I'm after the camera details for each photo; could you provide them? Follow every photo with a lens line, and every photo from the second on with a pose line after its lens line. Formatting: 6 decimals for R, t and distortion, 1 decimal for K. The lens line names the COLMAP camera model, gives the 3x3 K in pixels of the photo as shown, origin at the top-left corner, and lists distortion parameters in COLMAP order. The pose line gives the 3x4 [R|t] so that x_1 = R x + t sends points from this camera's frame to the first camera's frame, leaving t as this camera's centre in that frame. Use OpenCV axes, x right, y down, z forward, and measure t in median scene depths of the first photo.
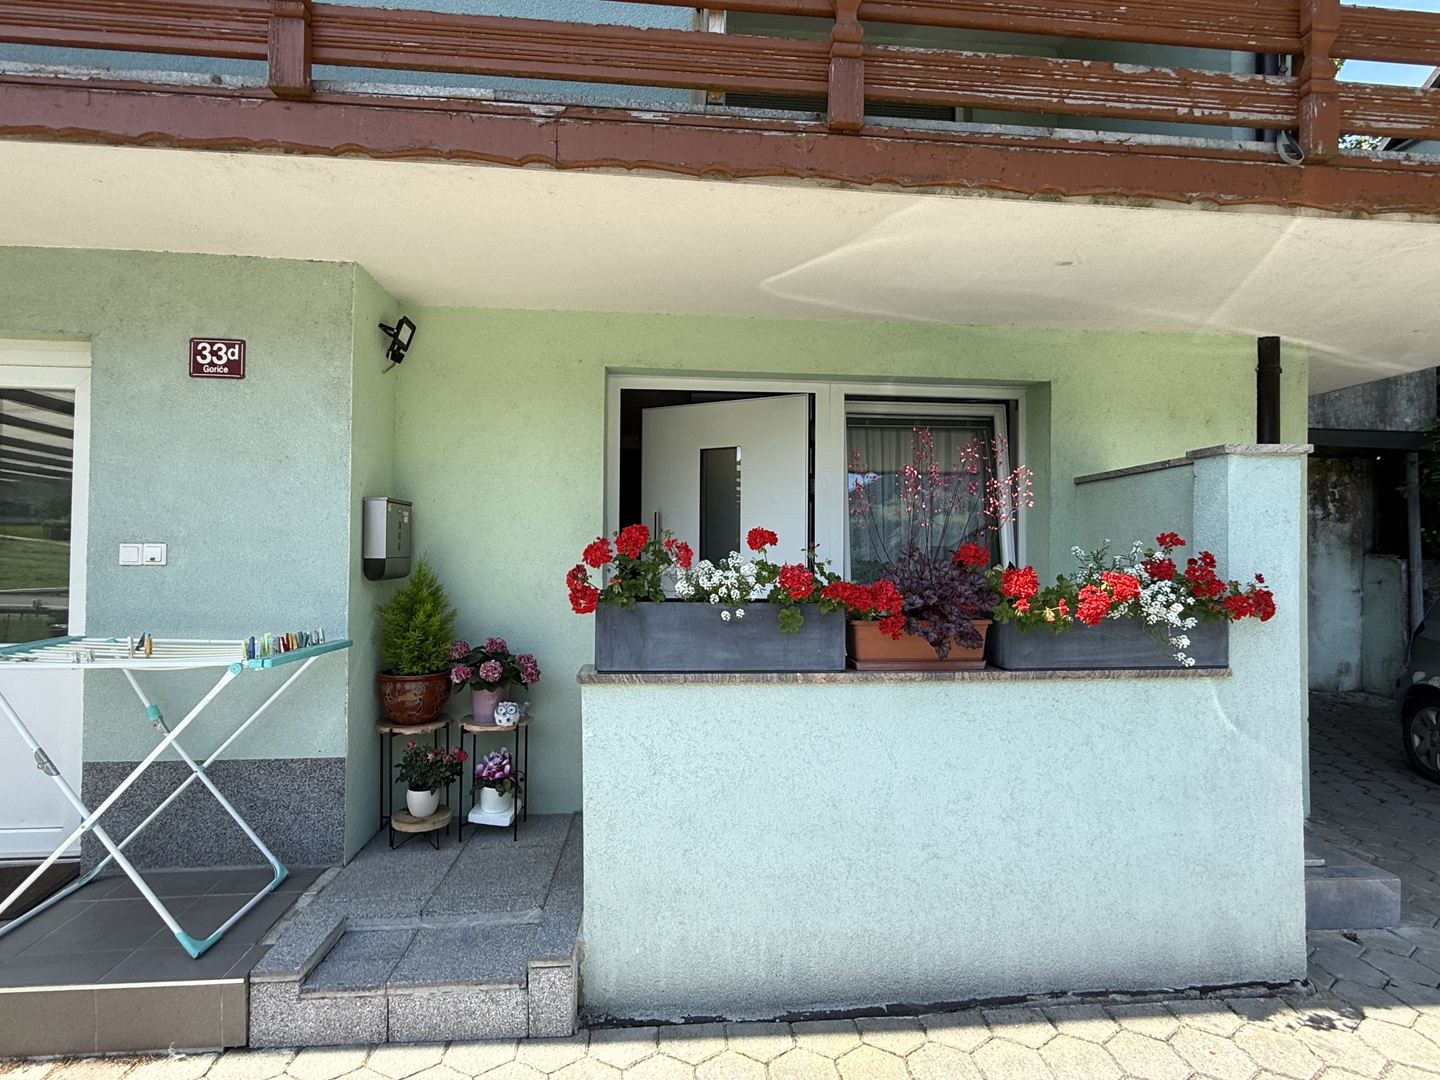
lens RADIAL K [[728.2, 0, 715.8], [0, 728.2, 535.8], [0, 0, 1]] dist [-0.000446, -0.000679]
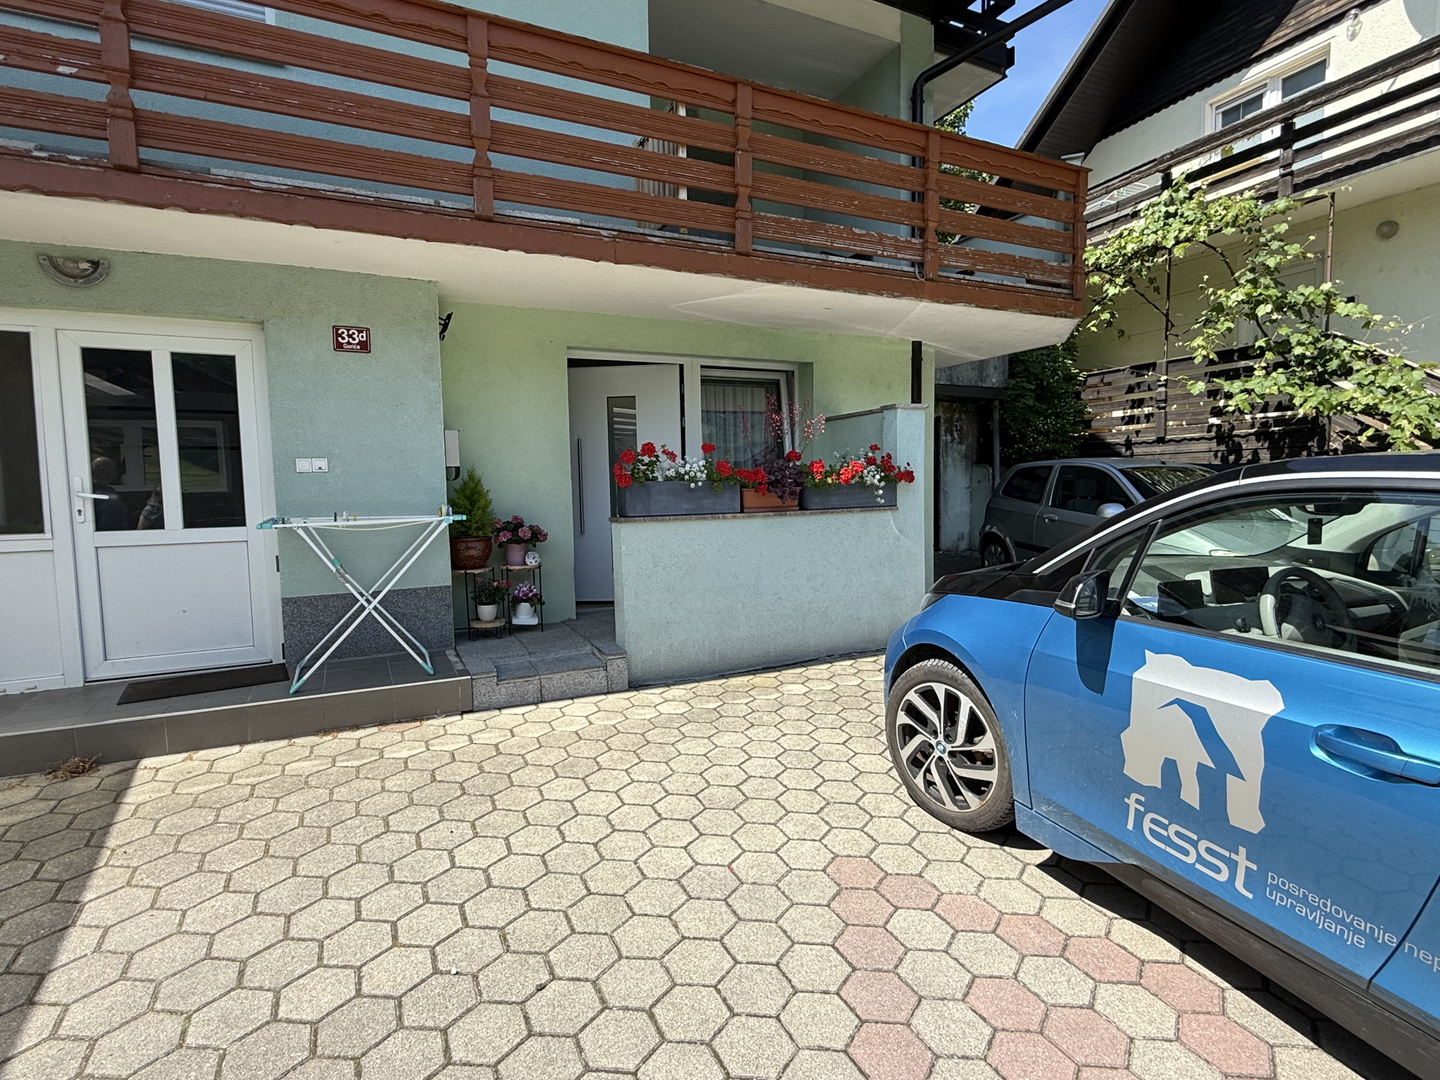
lens RADIAL K [[728.2, 0, 715.1], [0, 728.2, 528.7], [0, 0, 1]] dist [-0.000446, -0.000679]
pose [[0.934790, -0.049075, 0.351795, -0.612886], [0.019620, 0.996032, 0.086811, 0.048902], [-0.354660, -0.074248, 0.932043, -0.899692]]
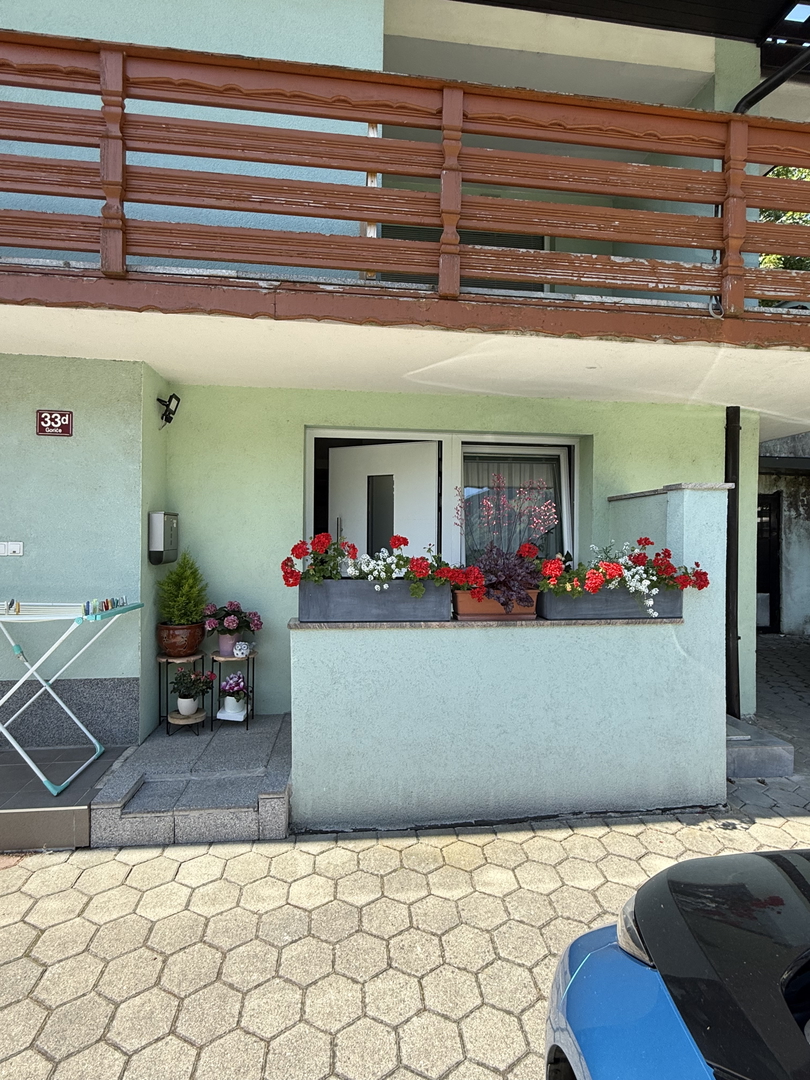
lens RADIAL K [[546.2, 0, 403.7], [0, 546.2, 531.8], [0, 0, 1]] dist [-0.000446, -0.000679]
pose [[0.999521, 0.000729, 0.030930, 0.032435], [-0.001218, 0.999874, 0.015806, -0.035322], [-0.030915, -0.015836, 0.999397, -0.229695]]
